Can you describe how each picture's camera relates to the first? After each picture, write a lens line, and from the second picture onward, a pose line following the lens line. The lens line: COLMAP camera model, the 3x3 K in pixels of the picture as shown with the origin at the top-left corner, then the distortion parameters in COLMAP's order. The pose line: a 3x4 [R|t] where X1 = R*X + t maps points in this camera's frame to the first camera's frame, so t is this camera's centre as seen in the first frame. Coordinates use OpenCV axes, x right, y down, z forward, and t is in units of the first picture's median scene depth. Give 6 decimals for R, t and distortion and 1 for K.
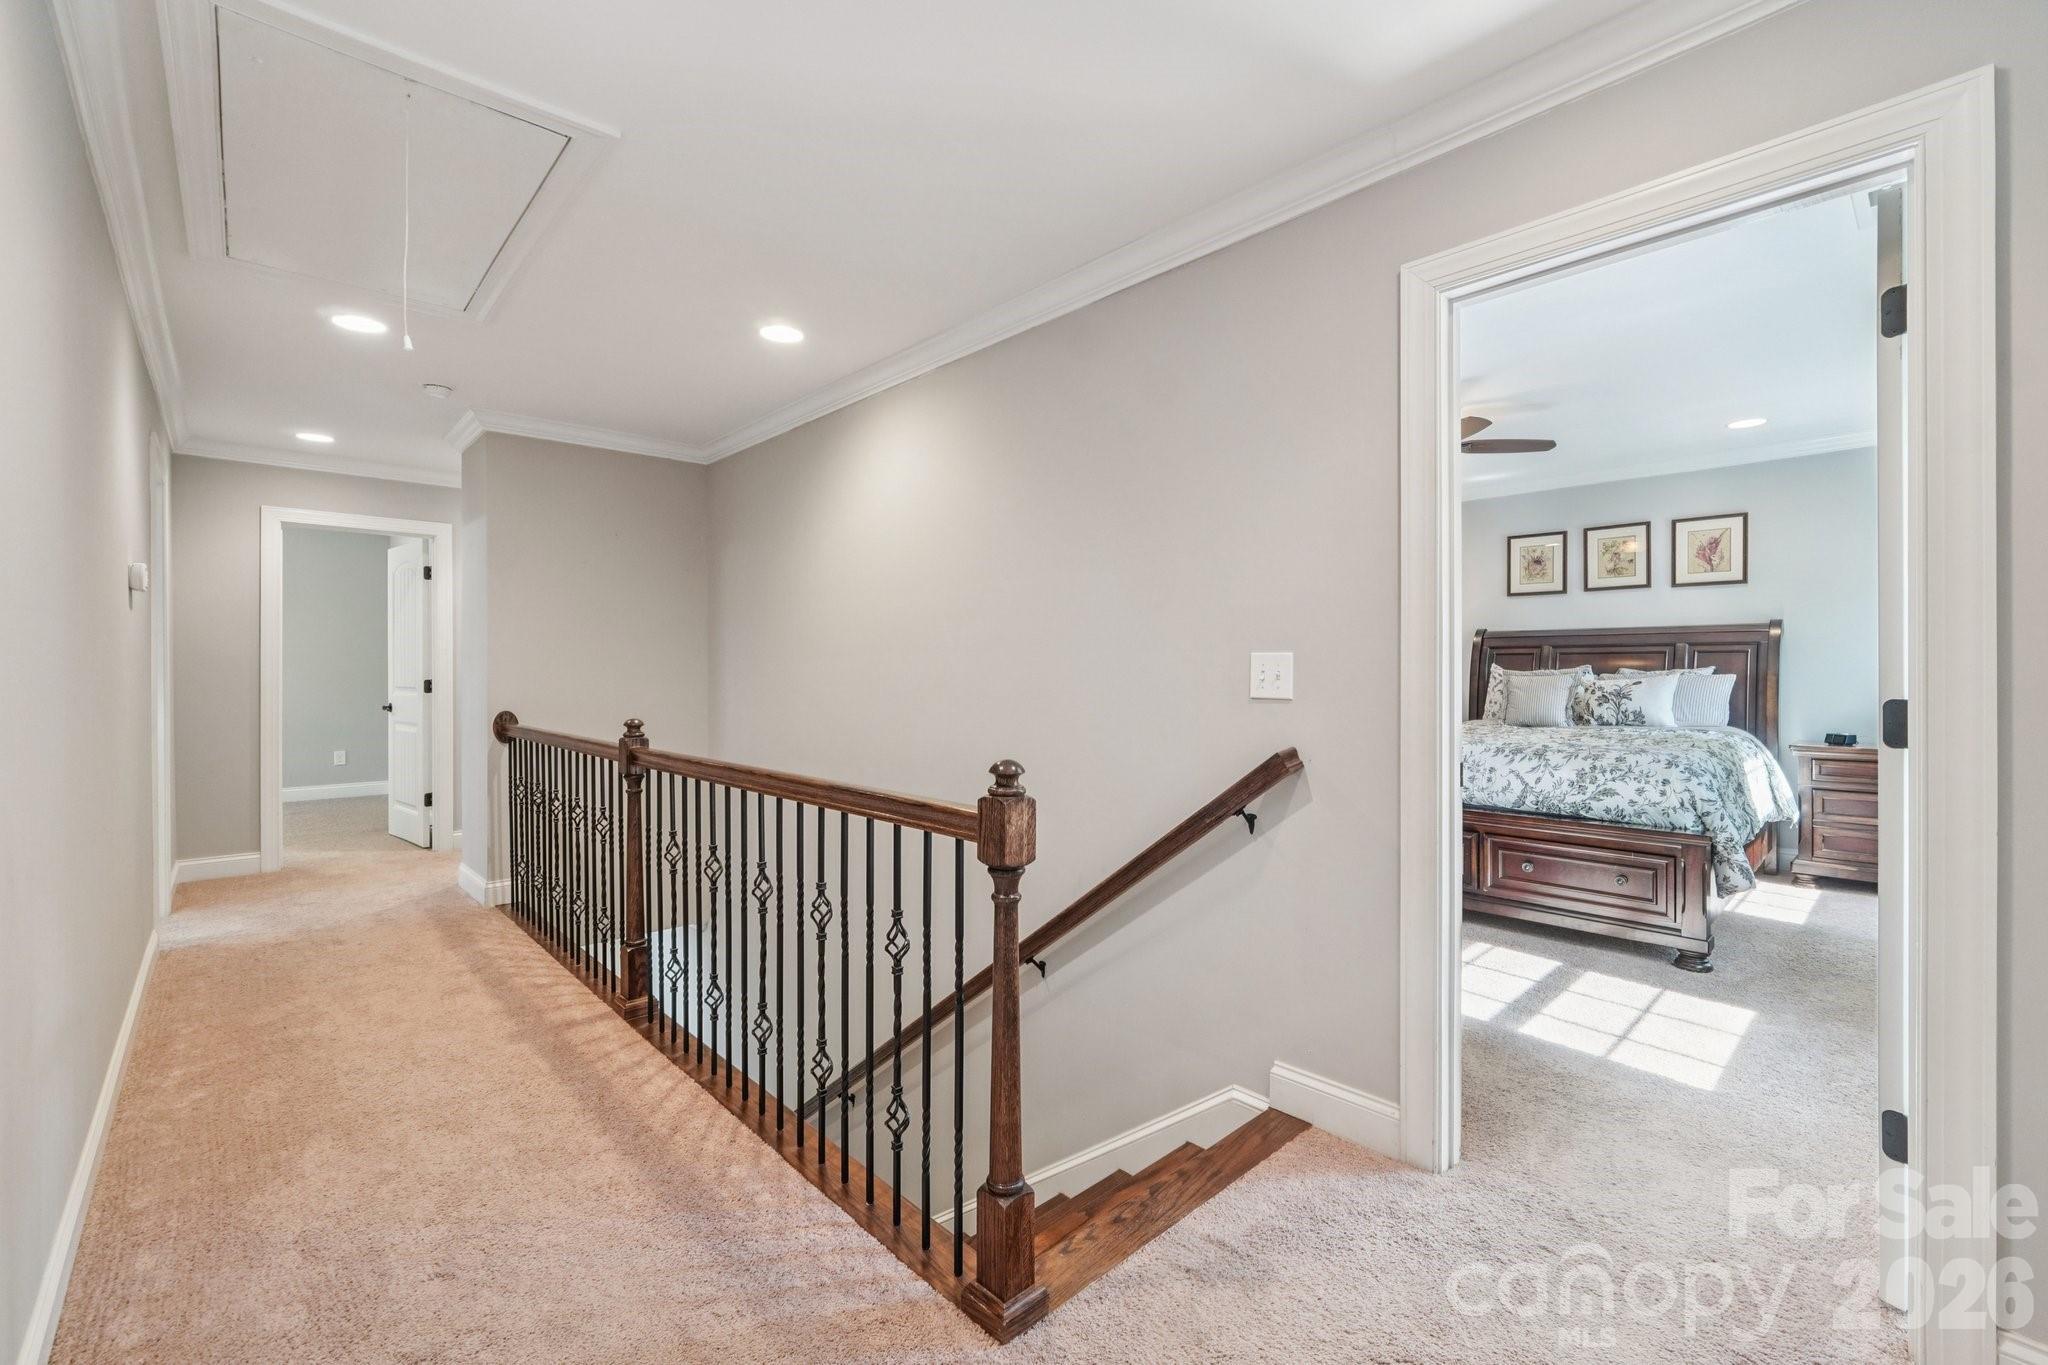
lens RADIAL K [[862.2, 0, 1022.7], [0, 862.2, 676.5], [0, 0, 1]] dist [-0.016713, 0.006852]
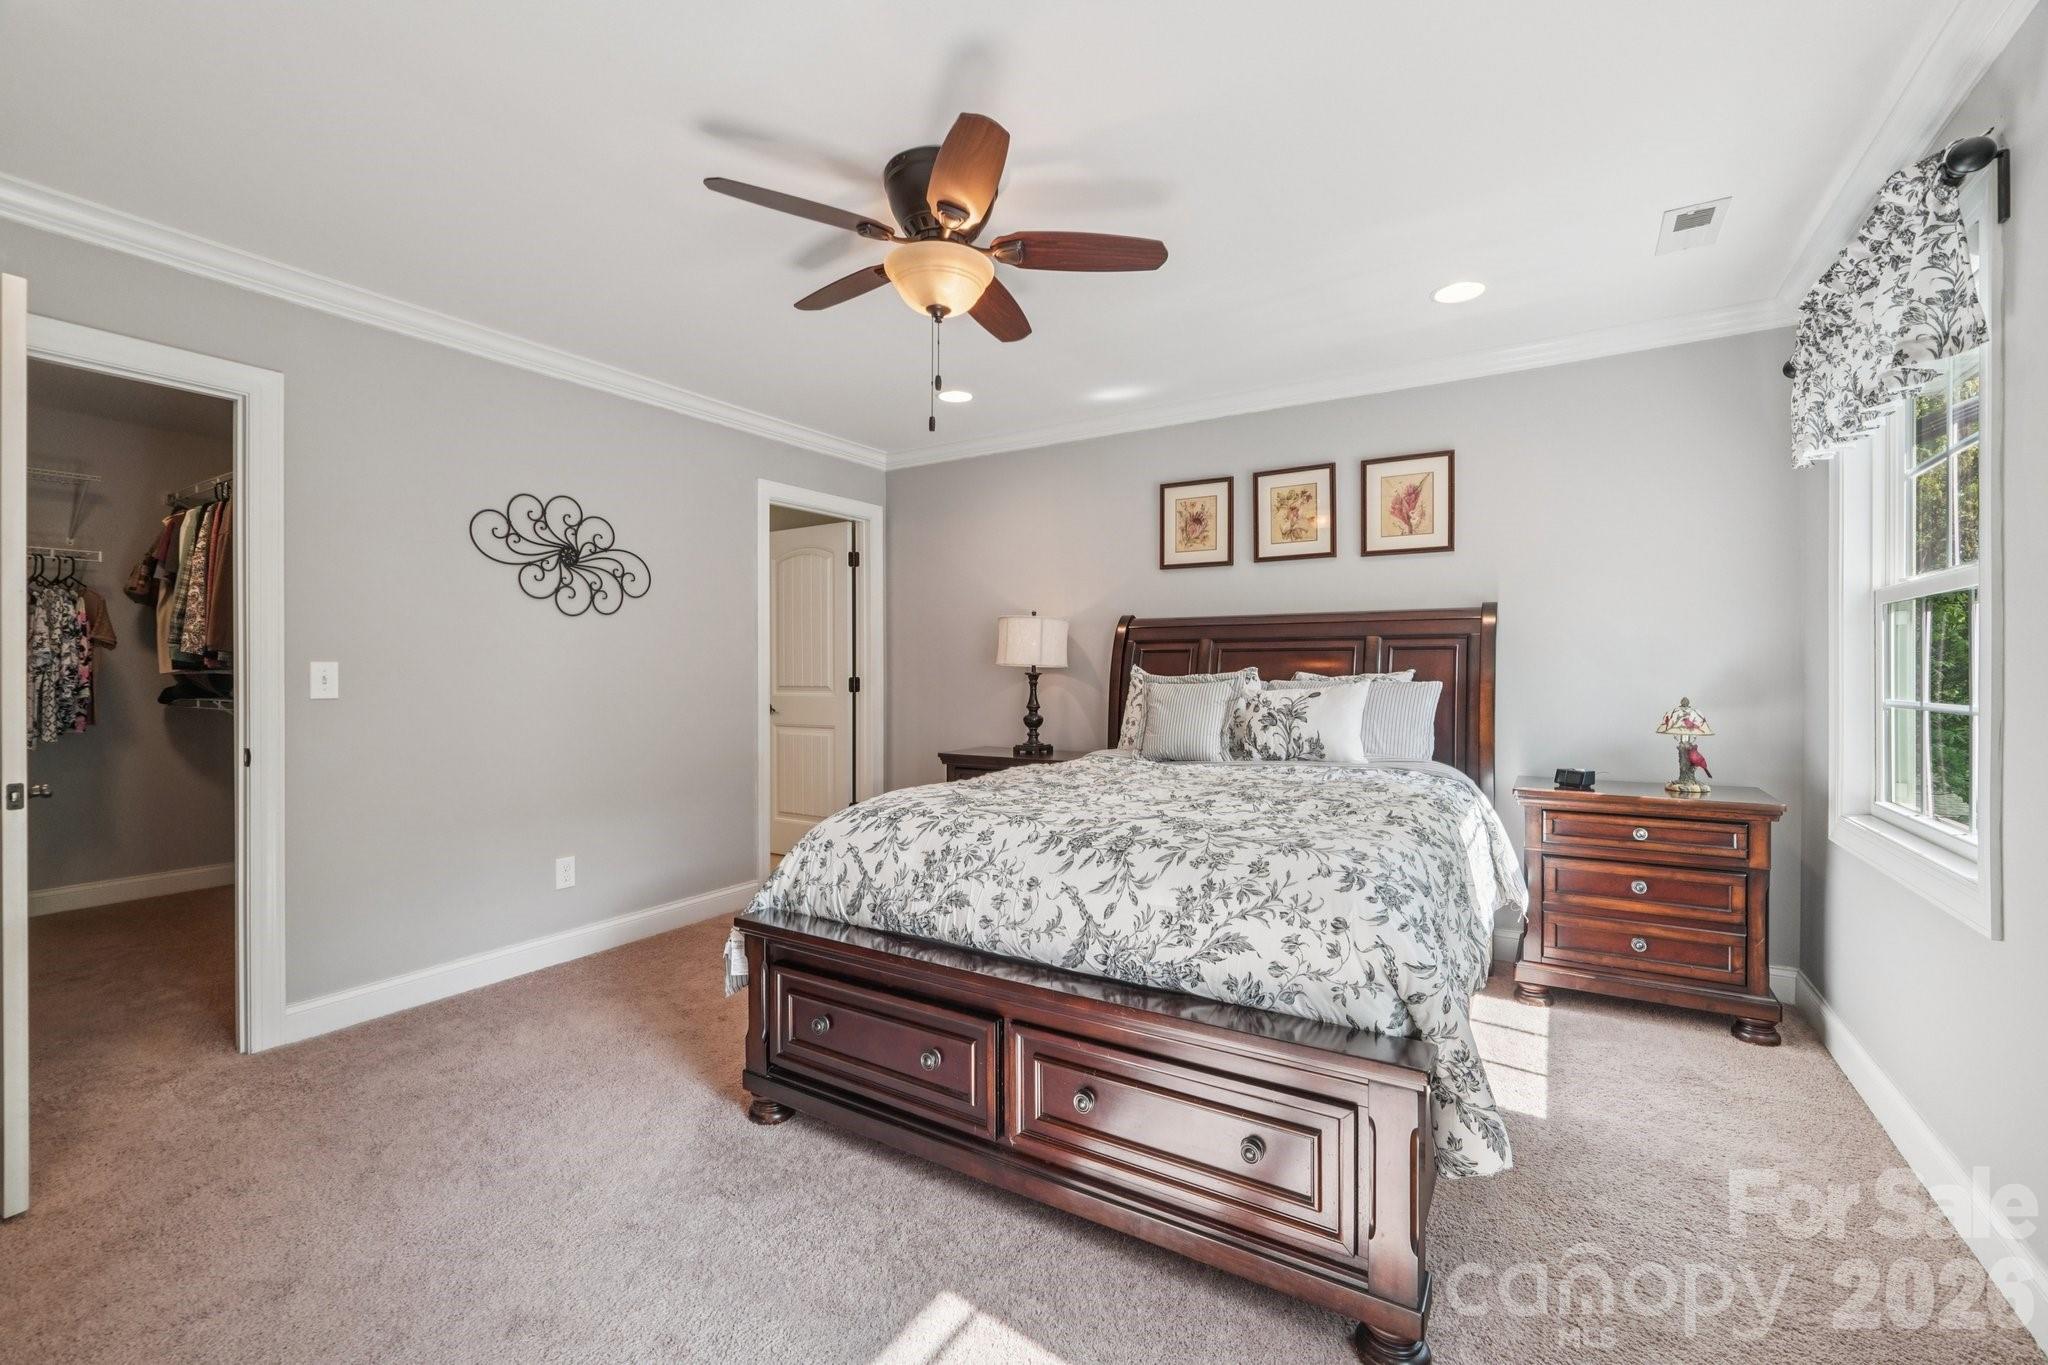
lens RADIAL K [[863.9, 0, 1020.6], [0, 863.9, 679.2], [0, 0, 1]] dist [-0.020296, 0.008171]
pose [[0.965208, -0.001795, 0.261476, 0.334965], [0.001374, 0.999997, 0.001795, -0.005930], [-0.261479, -0.001373, 0.965208, 0.431347]]
